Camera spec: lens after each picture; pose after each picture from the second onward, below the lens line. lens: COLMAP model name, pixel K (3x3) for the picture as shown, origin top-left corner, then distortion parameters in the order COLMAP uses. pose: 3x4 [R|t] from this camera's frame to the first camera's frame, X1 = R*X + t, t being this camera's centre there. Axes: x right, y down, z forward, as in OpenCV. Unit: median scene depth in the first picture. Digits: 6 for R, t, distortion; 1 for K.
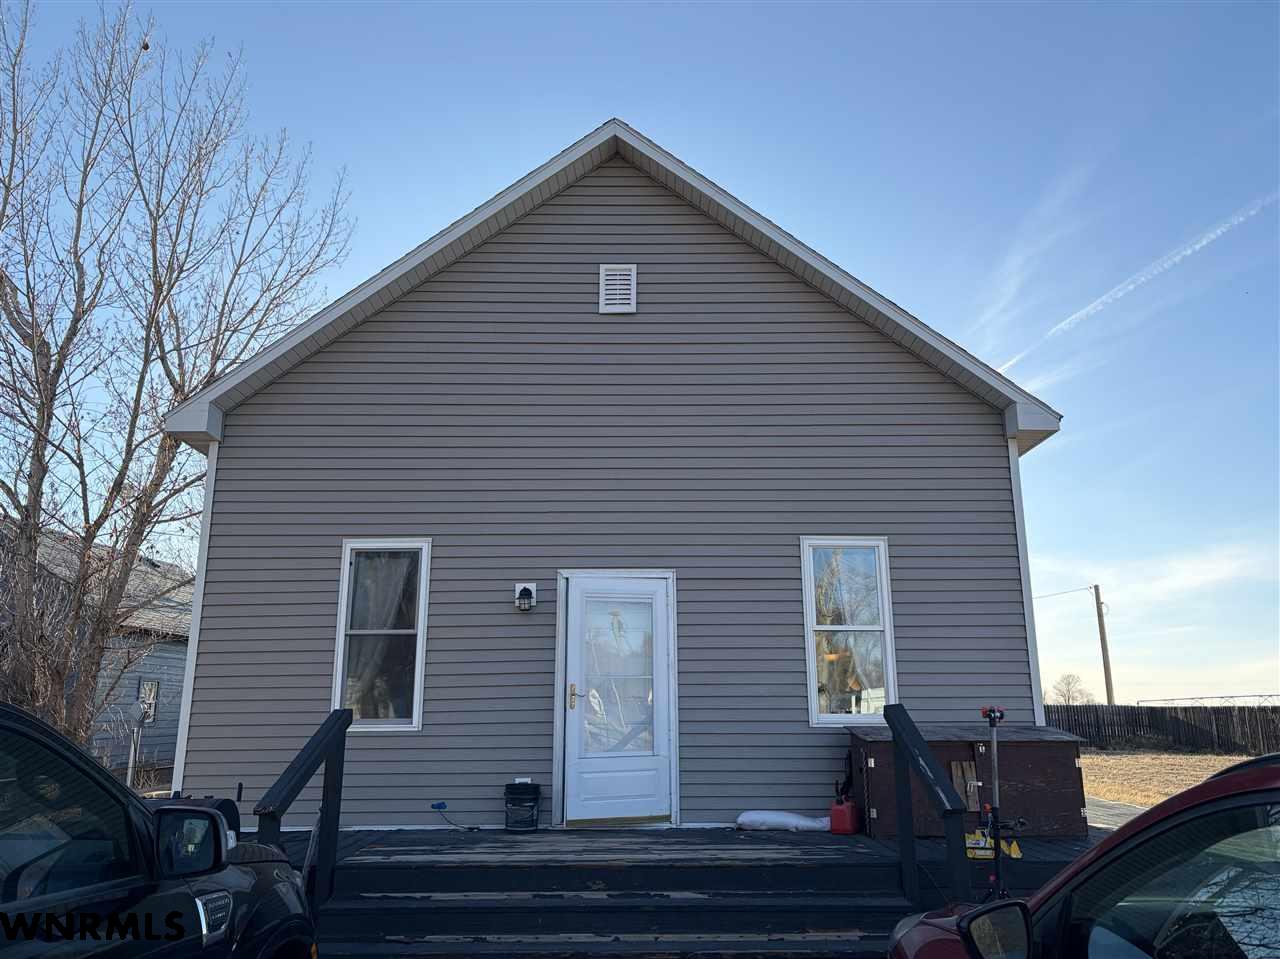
lens RADIAL K [[976.7, 0, 635.5], [0, 976.7, 471.7], [0, 0, 1]] dist [0.101665, -0.151268]
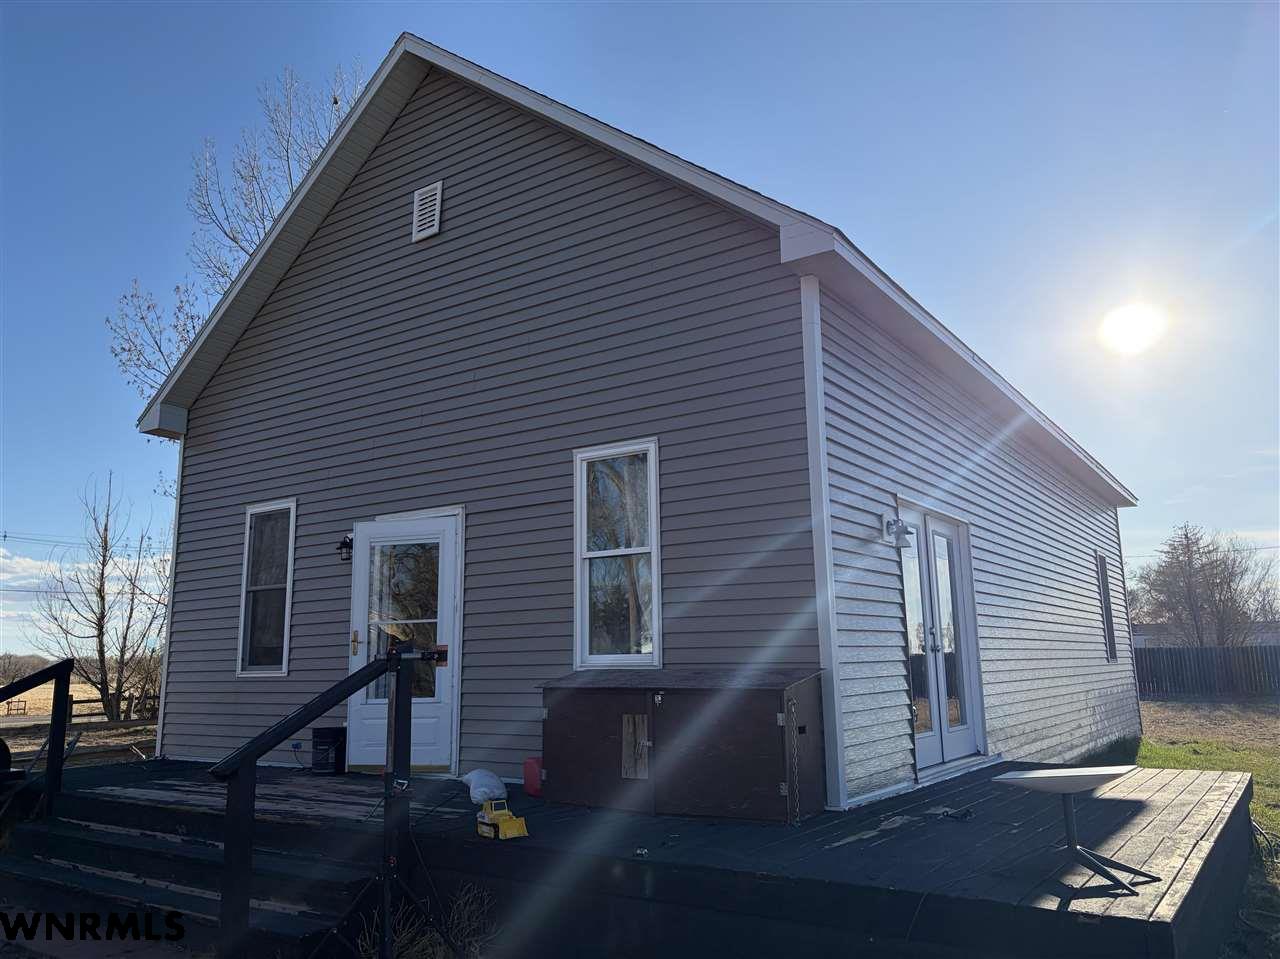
lens RADIAL K [[976.7, 0, 635.5], [0, 976.7, 471.7], [0, 0, 1]] dist [0.101665, -0.151268]
pose [[0.811750, -0.117517, -0.572059, 0.704831], [0.153559, 0.988027, 0.014932, 0.080770], [0.563455, -0.099966, 0.820077, 0.338382]]
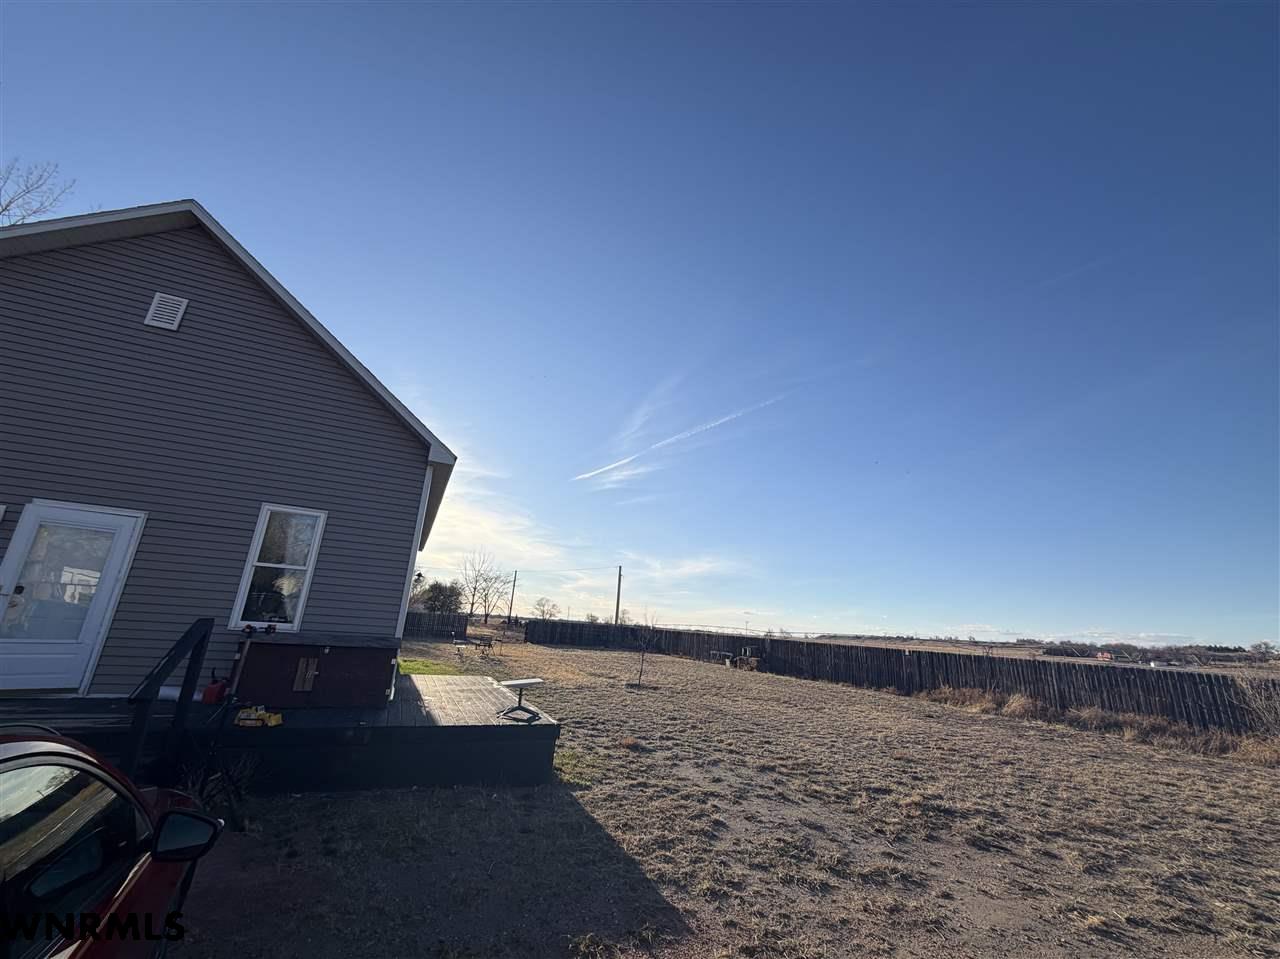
lens RADIAL K [[507.1, 0, 648.0], [0, 507.1, 481.6], [0, 0, 1]] dist [-0.010591, 0.000040]
pose [[0.906118, 0.174056, 0.385558, 0.405195], [-0.163452, 0.984701, -0.060396, -0.015940], [-0.390172, -0.008294, 0.920705, 0.062918]]
